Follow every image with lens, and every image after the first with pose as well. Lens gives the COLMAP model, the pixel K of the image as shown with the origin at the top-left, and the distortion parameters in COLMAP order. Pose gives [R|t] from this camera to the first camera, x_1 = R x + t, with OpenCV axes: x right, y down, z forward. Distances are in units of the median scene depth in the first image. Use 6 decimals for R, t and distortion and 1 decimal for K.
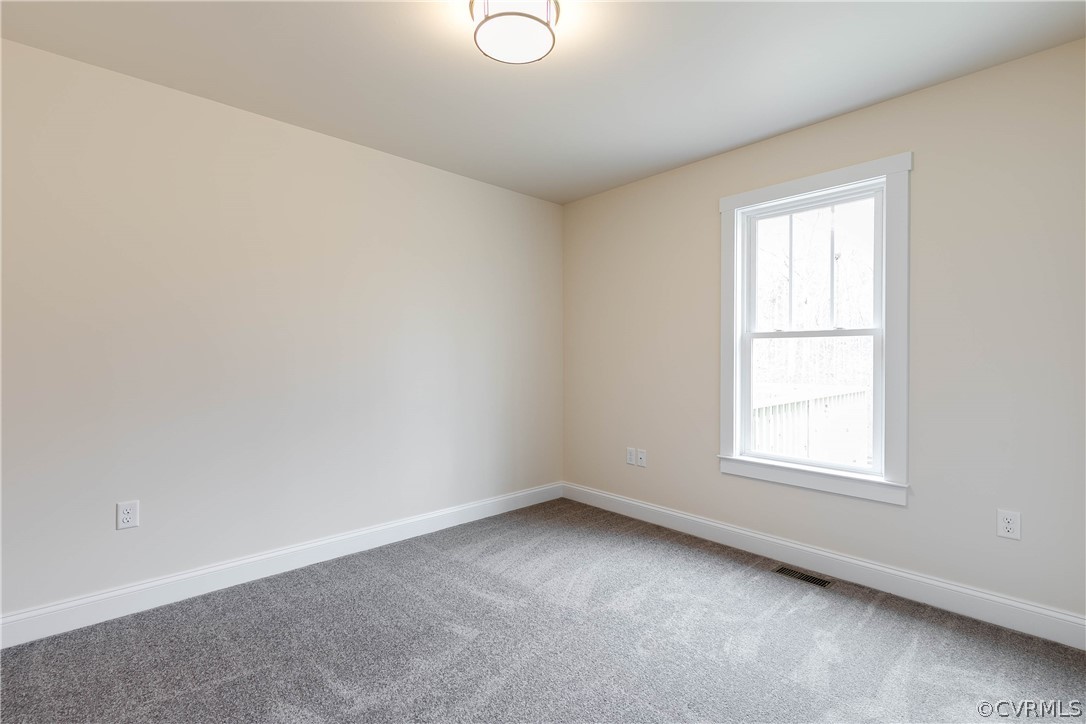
lens RADIAL K [[499.4, 0, 546.5], [0, 499.4, 357.1], [0, 0, 1]] dist [0.005690, -0.000797]
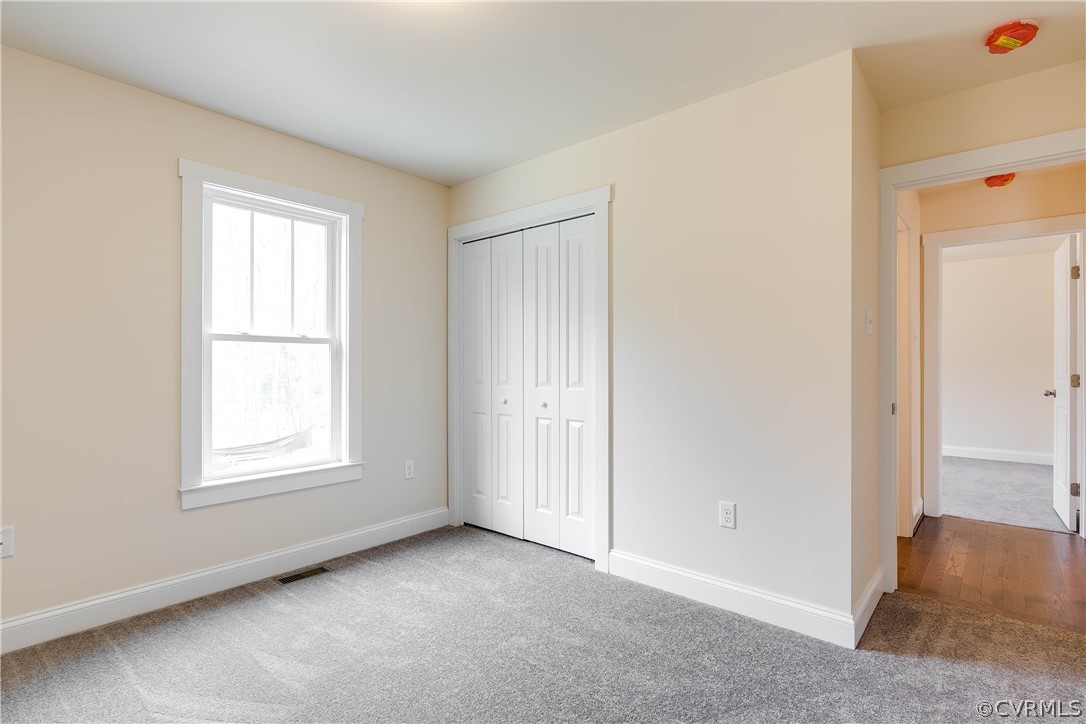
lens RADIAL K [[534.8, 0, 546.9], [0, 534.8, 360.6], [0, 0, 1]] dist [-0.004167, 0.000154]
pose [[-0.127558, 0.009548, 0.991785, -0.650201], [0.001947, 0.999954, -0.009376, 0.007820], [-0.991829, 0.000735, -0.127571, 0.645661]]
